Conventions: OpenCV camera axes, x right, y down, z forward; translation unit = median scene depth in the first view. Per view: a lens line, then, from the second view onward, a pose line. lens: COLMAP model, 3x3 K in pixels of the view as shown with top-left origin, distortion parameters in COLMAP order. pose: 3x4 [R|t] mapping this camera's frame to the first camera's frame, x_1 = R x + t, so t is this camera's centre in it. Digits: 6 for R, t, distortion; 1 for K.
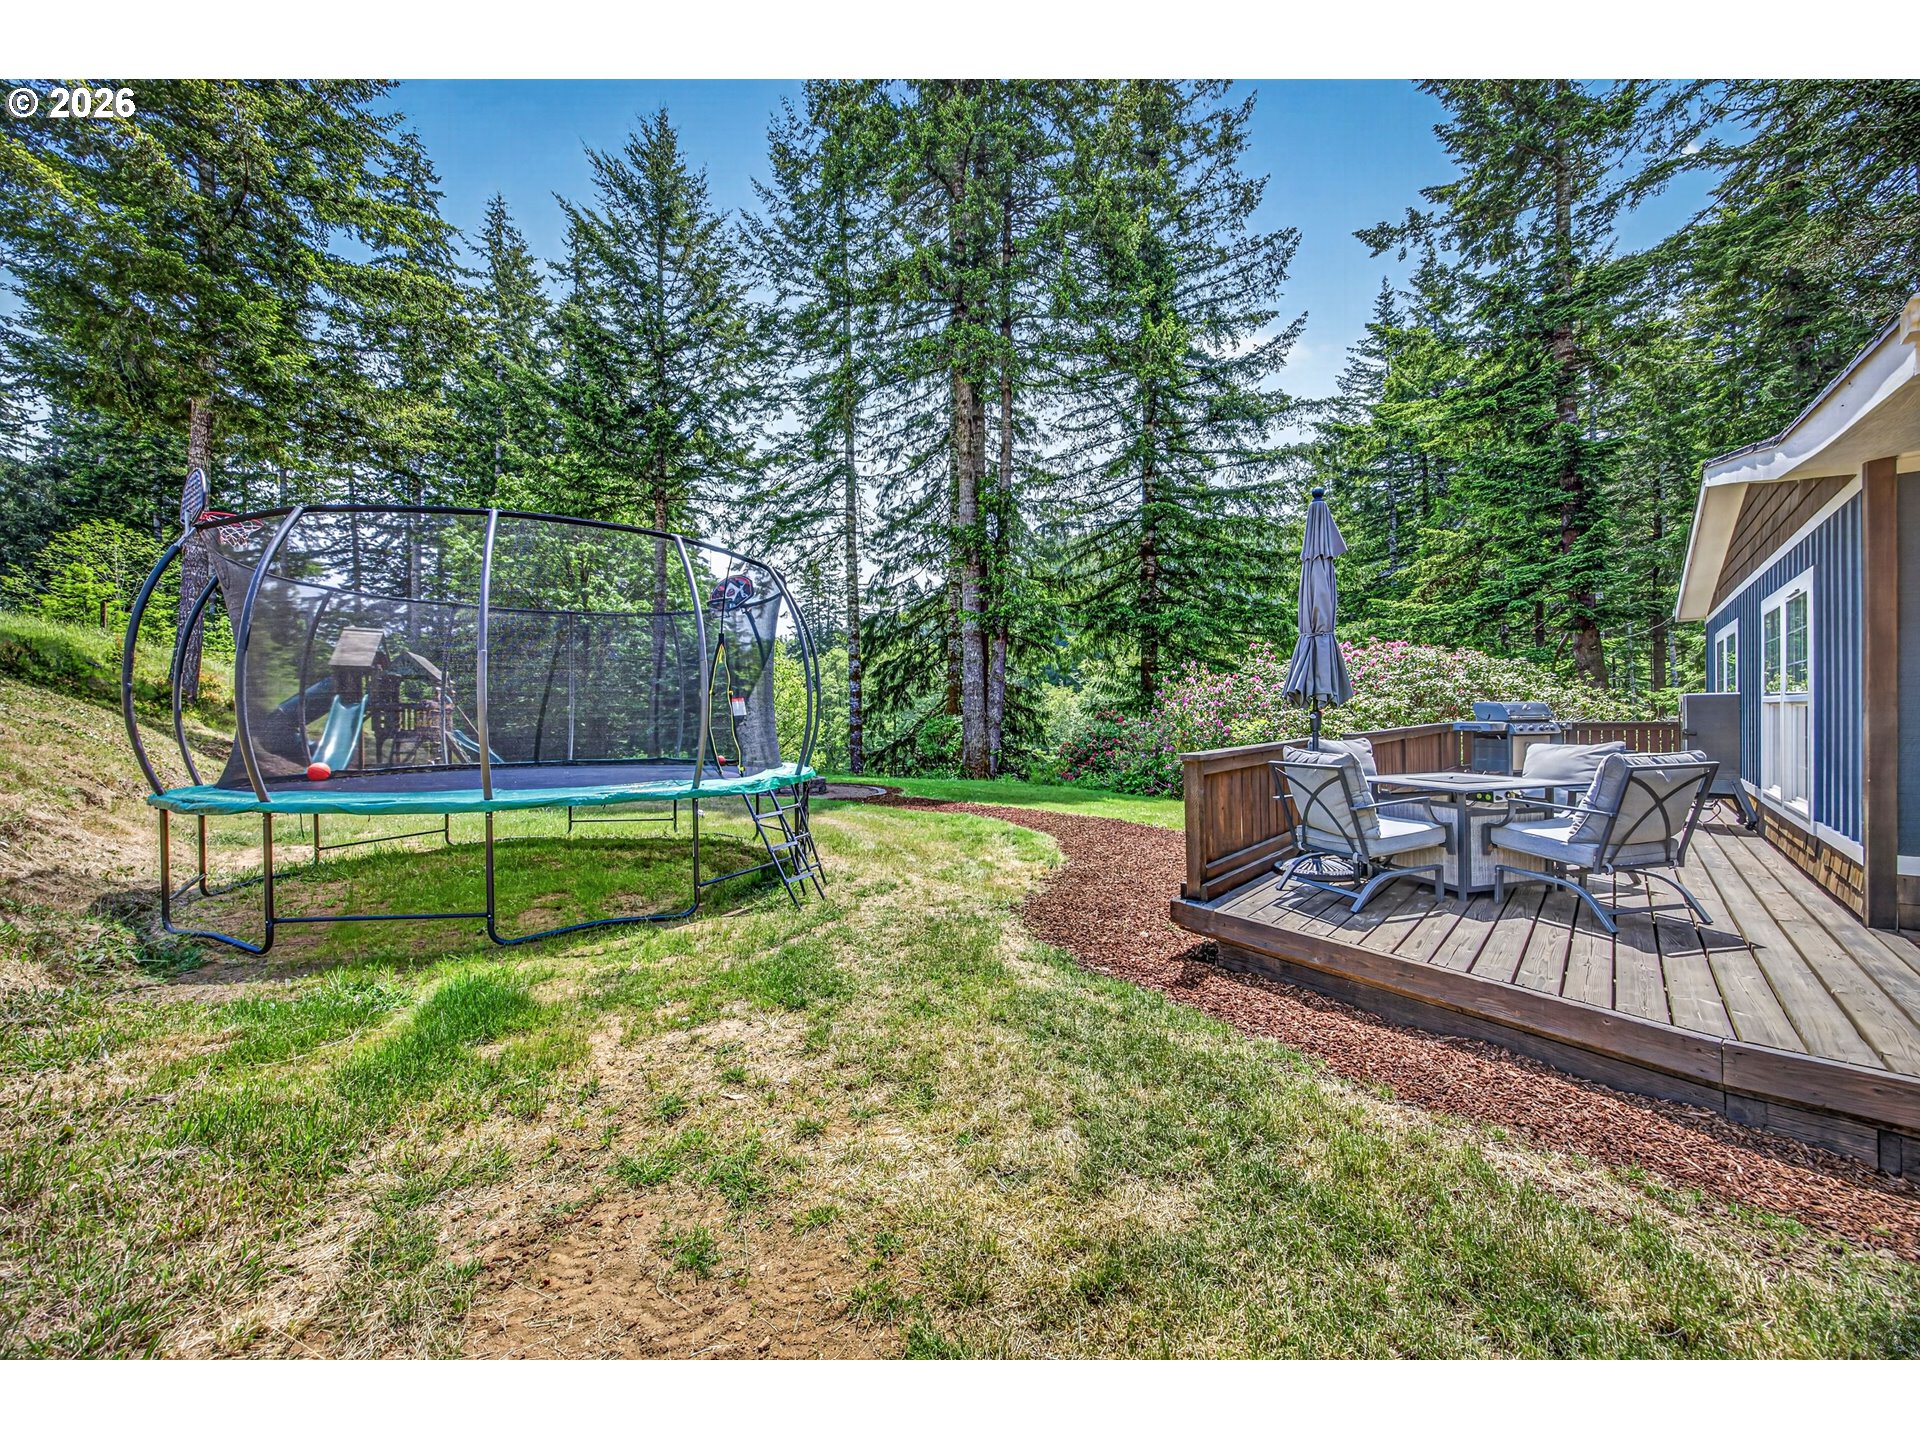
lens RADIAL K [[747.3, 0, 964.9], [0, 747.3, 721.6], [0, 0, 1]] dist [-0.016797, 0.003598]
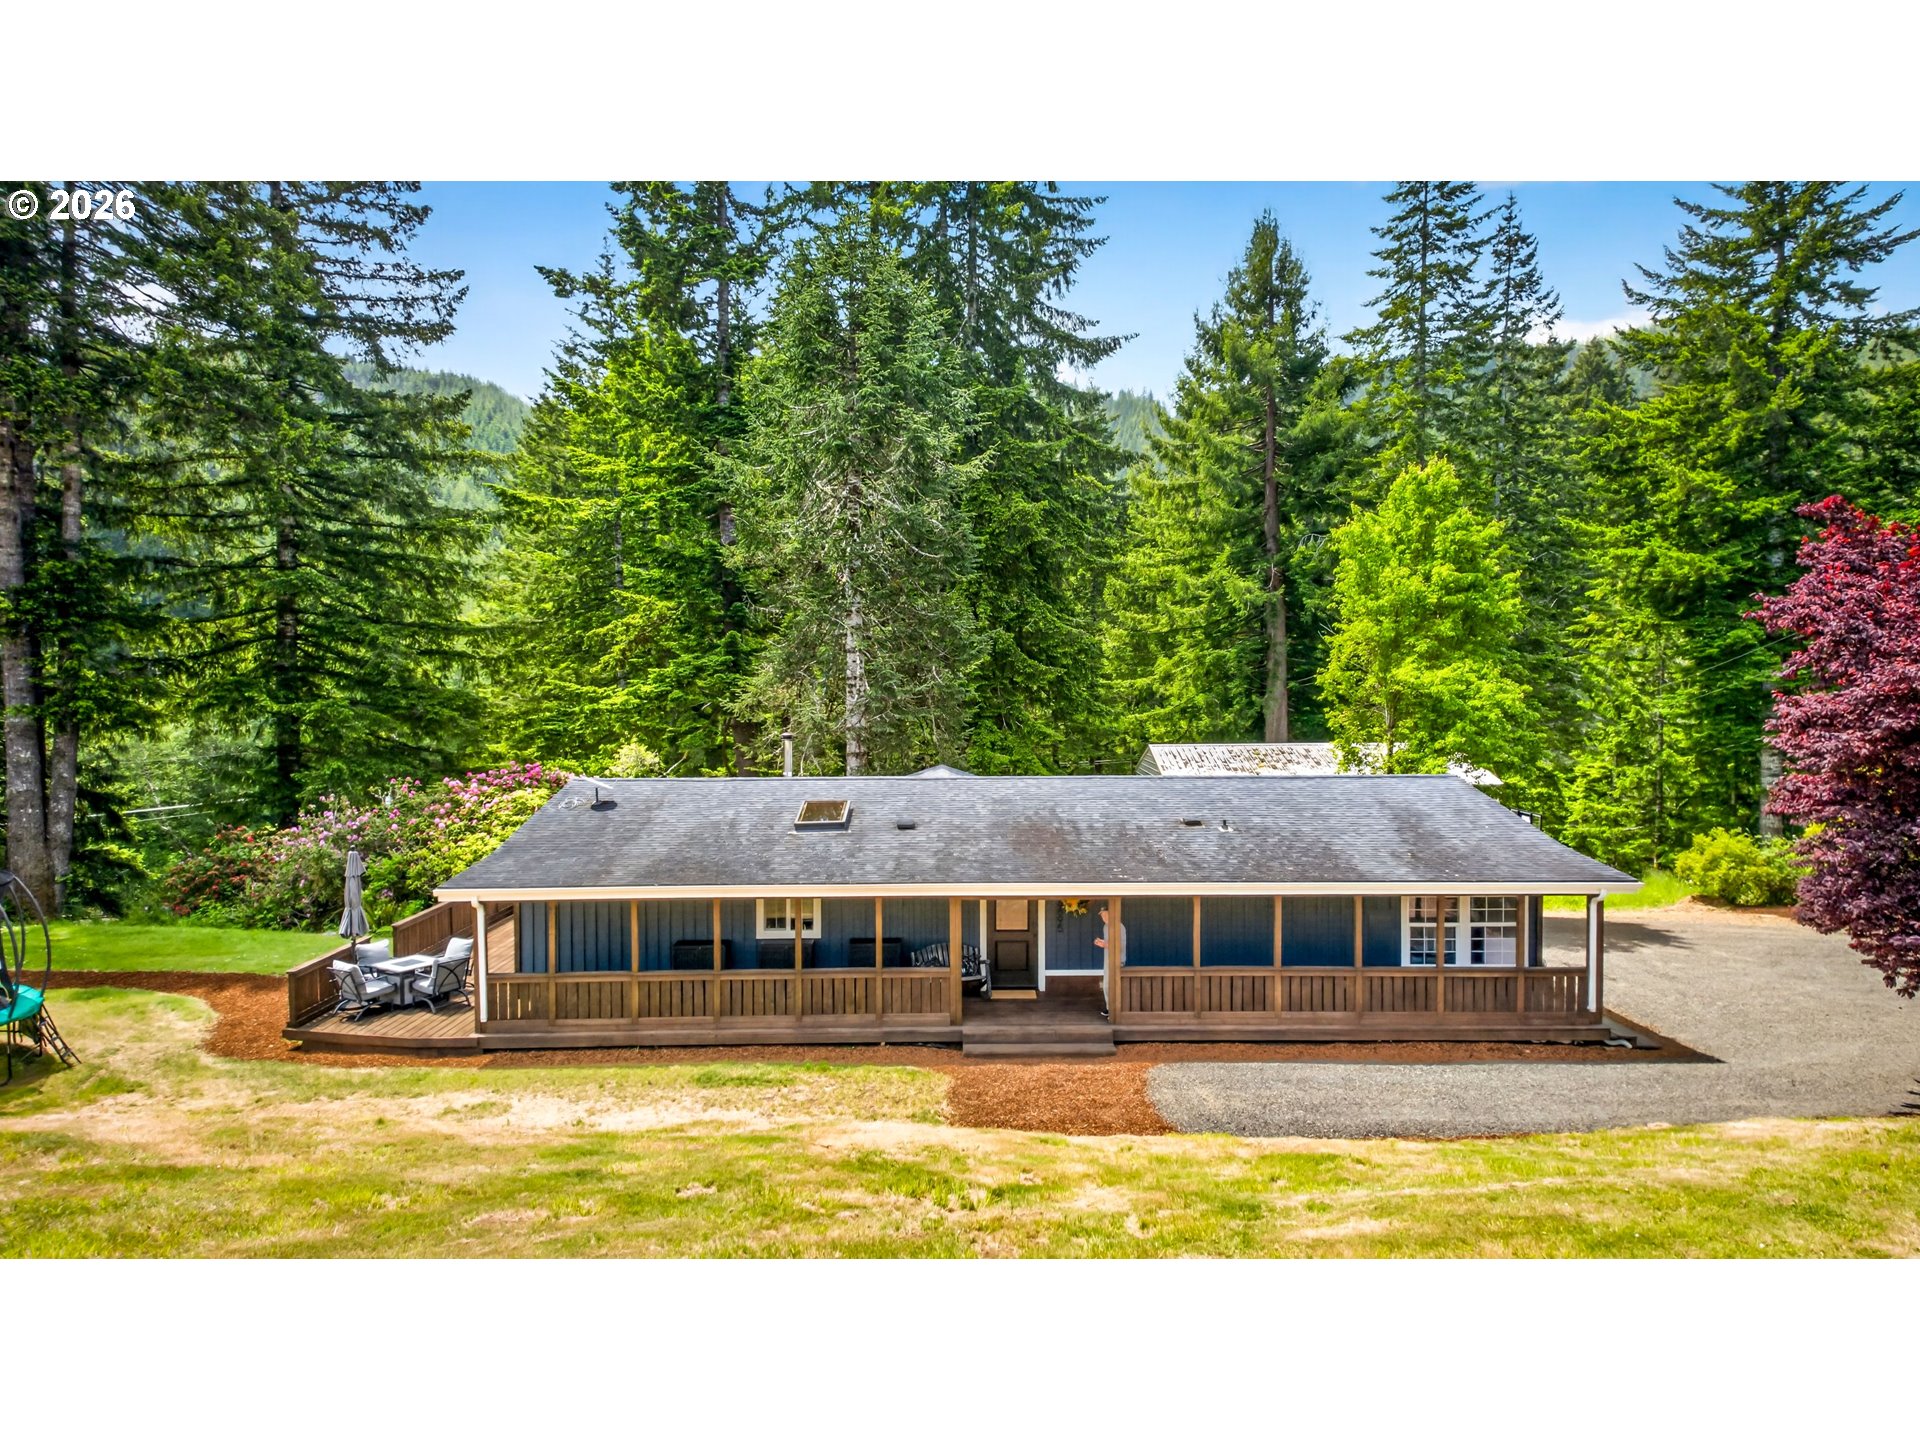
lens RADIAL K [[1215.3, 0, 961.6], [0, 1215.3, 719.1], [0, 0, 1]] dist [0.008170, -0.001132]
pose [[0.738596, -0.007231, 0.674109, -0.171386], [0.008162, 0.999965, 0.001783, -0.170811], [-0.674098, 0.004185, 0.738630, -0.769880]]
